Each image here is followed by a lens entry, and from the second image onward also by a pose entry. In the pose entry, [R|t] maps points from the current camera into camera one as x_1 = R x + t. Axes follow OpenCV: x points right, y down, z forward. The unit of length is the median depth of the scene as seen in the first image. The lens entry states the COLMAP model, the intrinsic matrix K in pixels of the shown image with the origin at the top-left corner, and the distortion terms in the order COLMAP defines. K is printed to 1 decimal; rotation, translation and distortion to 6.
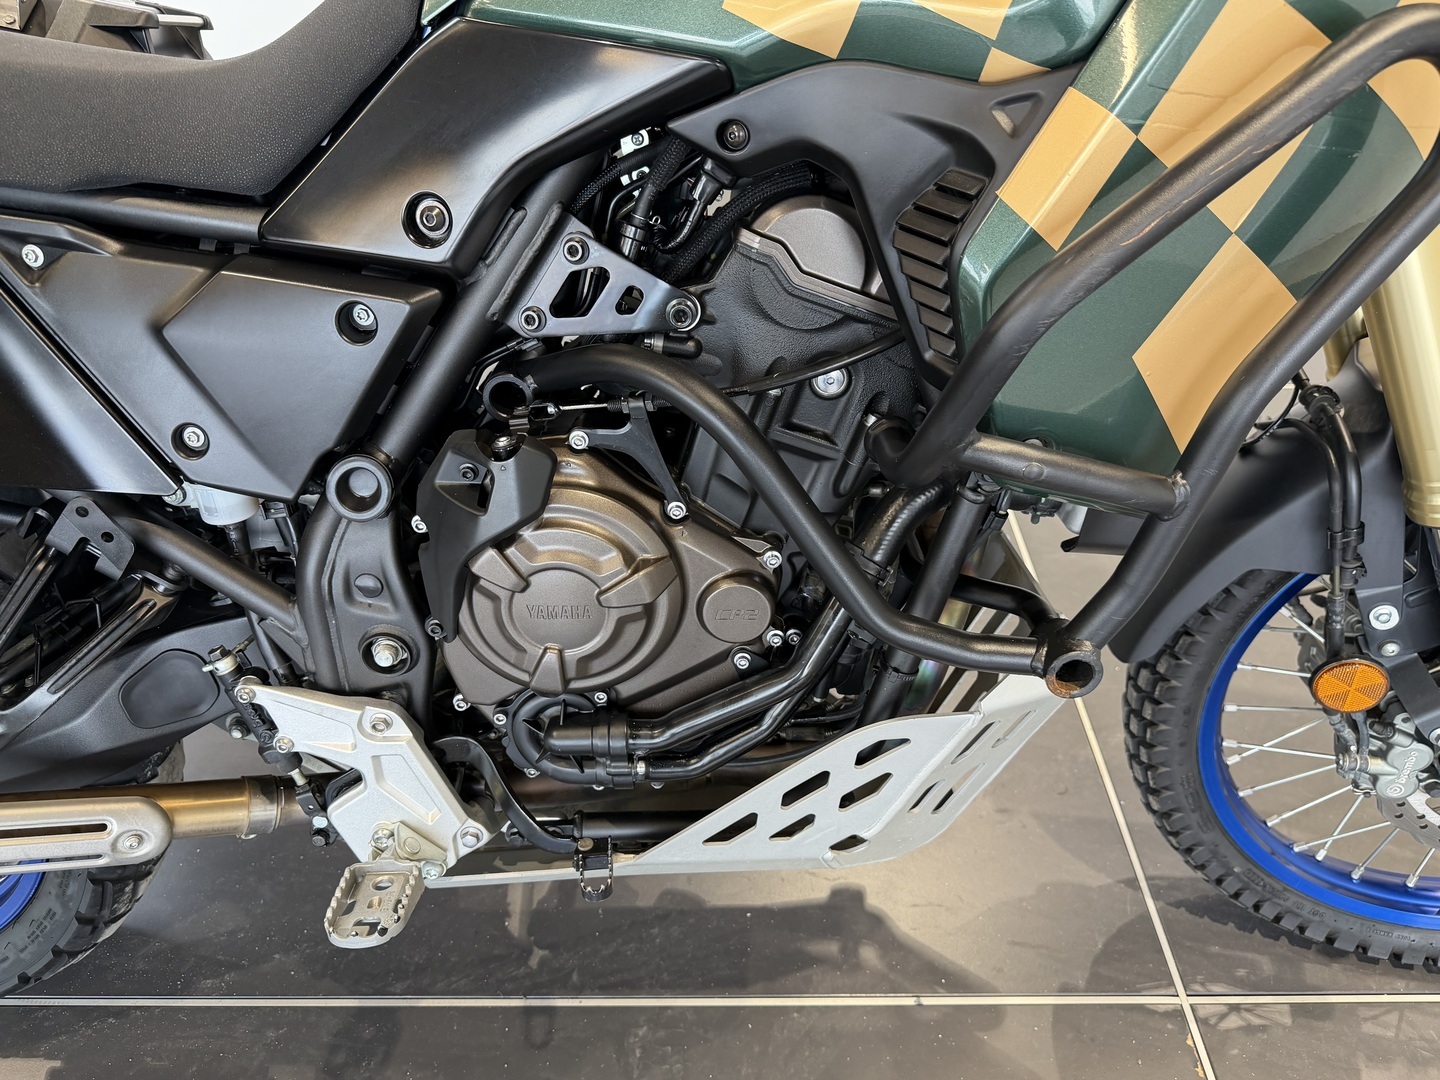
lens RADIAL K [[1047.6, 0, 722.3], [0, 1047.6, 542.3], [0, 0, 1]] dist [0.056667, -0.079542]
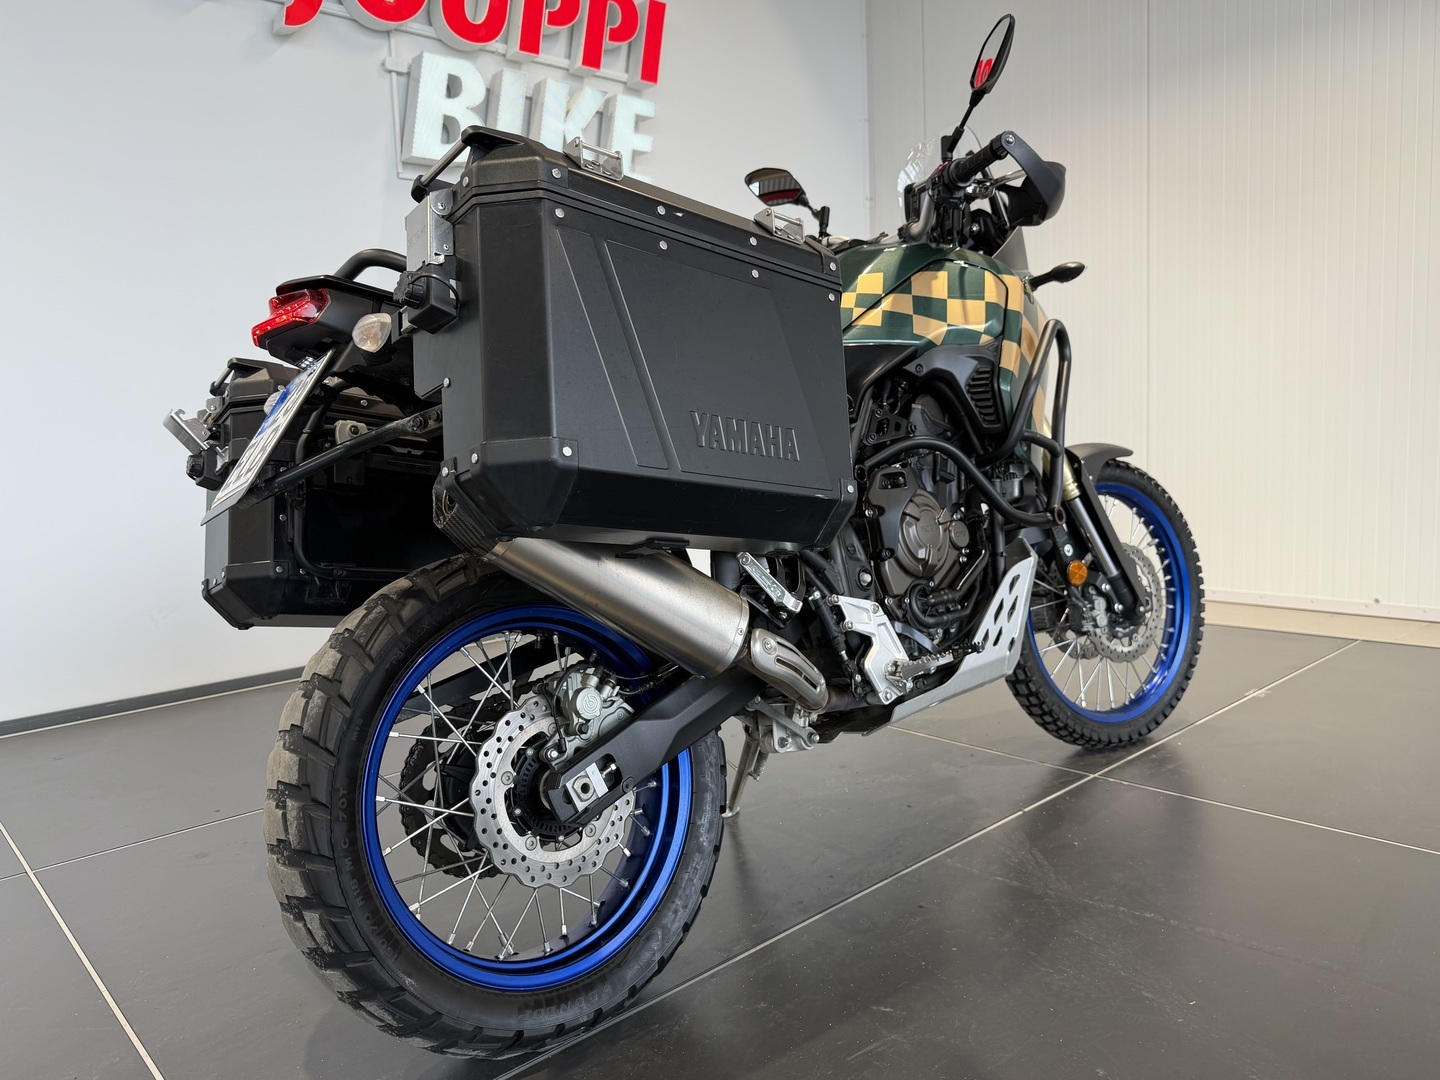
lens RADIAL K [[1047.6, 0, 724.1], [0, 1047.6, 535.9], [0, 0, 1]] dist [0.056667, -0.079542]
pose [[0.747551, -0.104296, 0.655965, -2.168844], [0.454888, 0.800026, -0.391198, 0.836610], [-0.483988, 0.590831, 0.645503, -0.386883]]
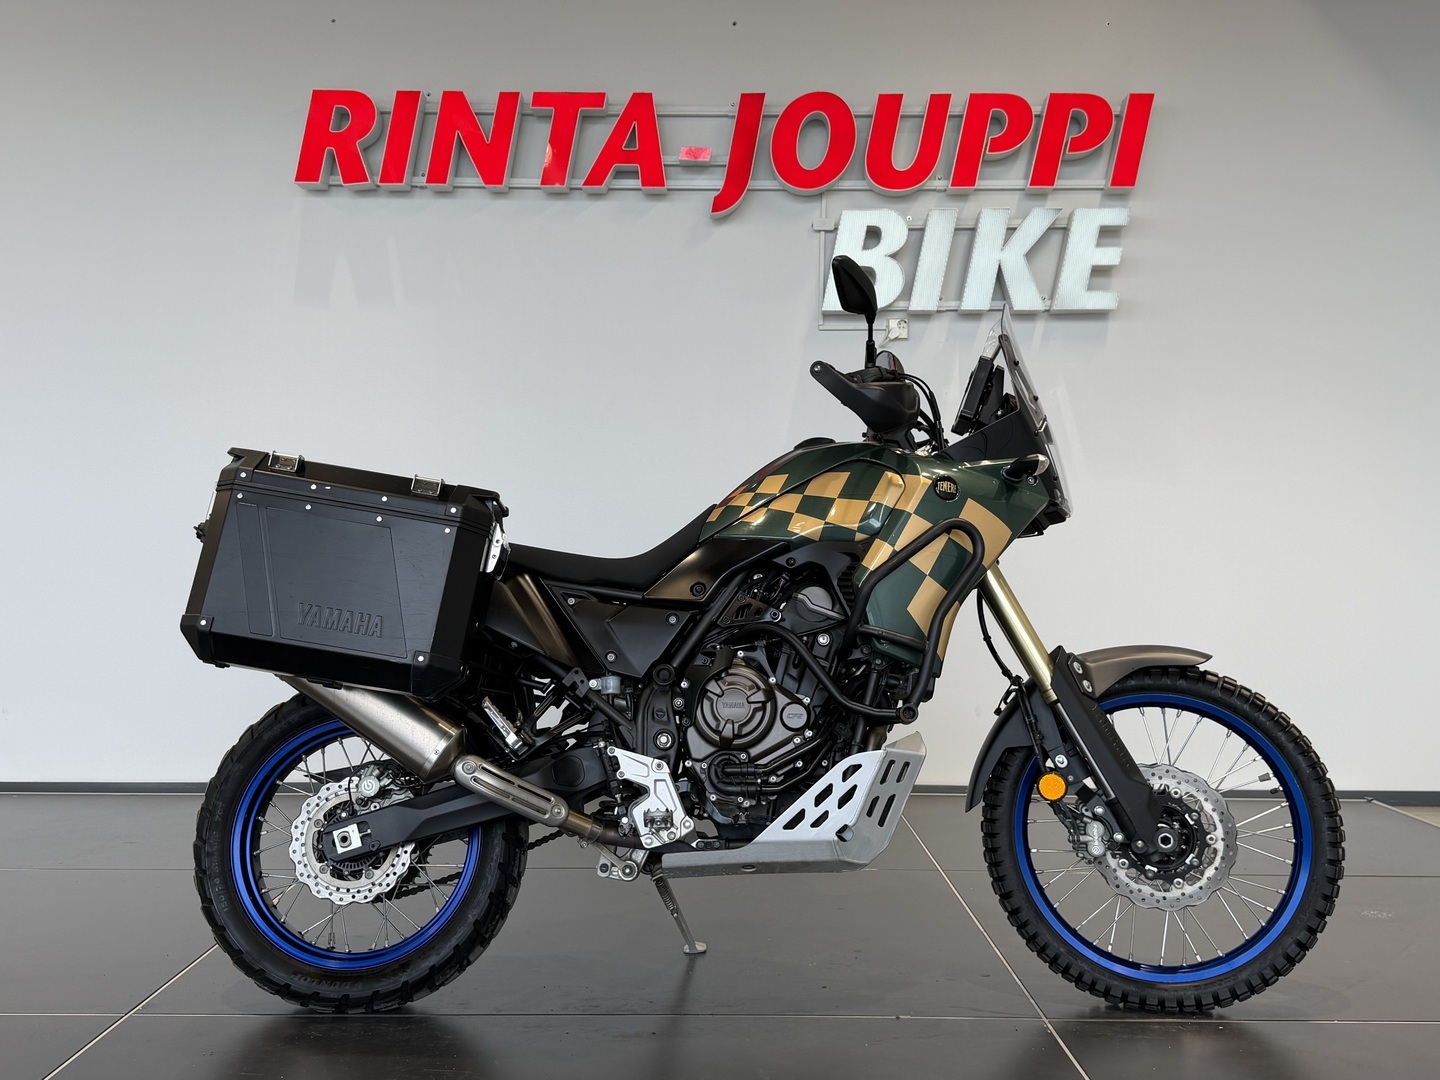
lens RADIAL K [[1412.3, 0, 706.7], [0, 1412.3, 540.1], [0, 0, 1]] dist [0.113449, 0.000000]
pose [[0.999833, 0.002169, -0.018162, -0.156834], [-0.013252, 0.770320, -0.637520, 2.164607], [0.012608, 0.637654, 0.770220, -2.256067]]
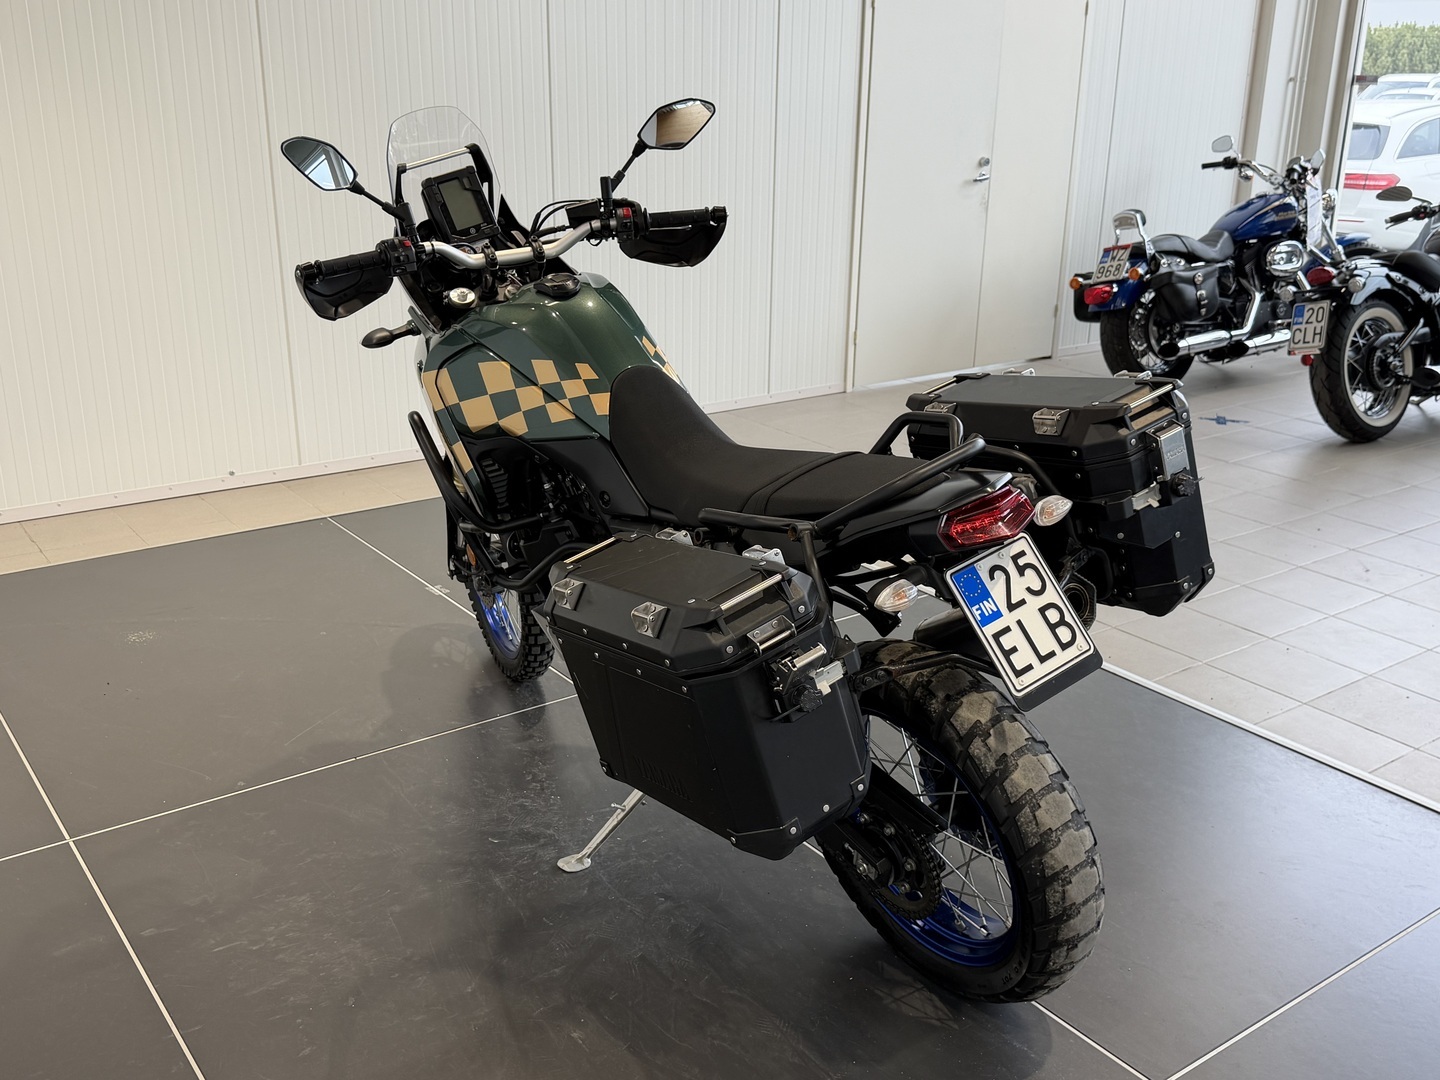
lens RADIAL K [[1412.3, 0, 723.4], [0, 1412.3, 541.1], [0, 0, 1]] dist [0.113449, 0.000000]
pose [[-0.582251, -0.275922, 0.764756, -3.335448], [0.500352, 0.619796, 0.604566, -2.520210], [-0.640806, 0.734656, -0.222819, 2.015806]]
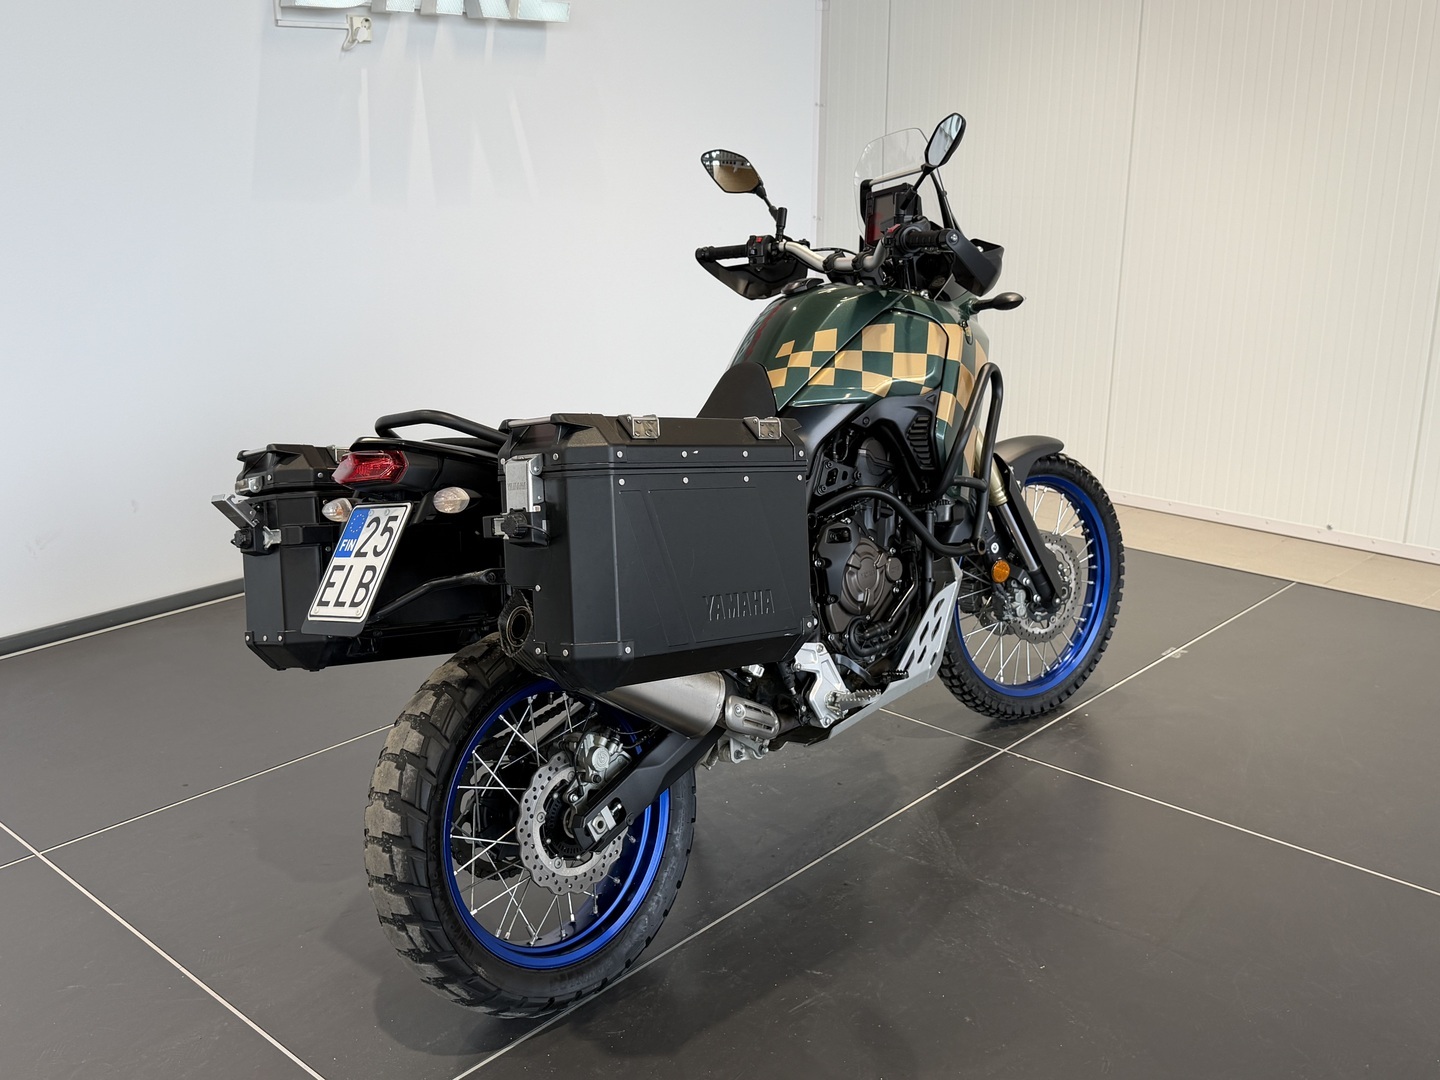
lens RADIAL K [[1412.3, 0, 728.5], [0, 1412.3, 533.0], [0, 0, 1]] dist [0.113449, 0.000000]
pose [[0.688214, -0.208512, 0.694899, -3.131662], [0.464188, 0.862659, -0.200873, 0.576445], [-0.557576, 0.460807, 0.690482, -1.569177]]
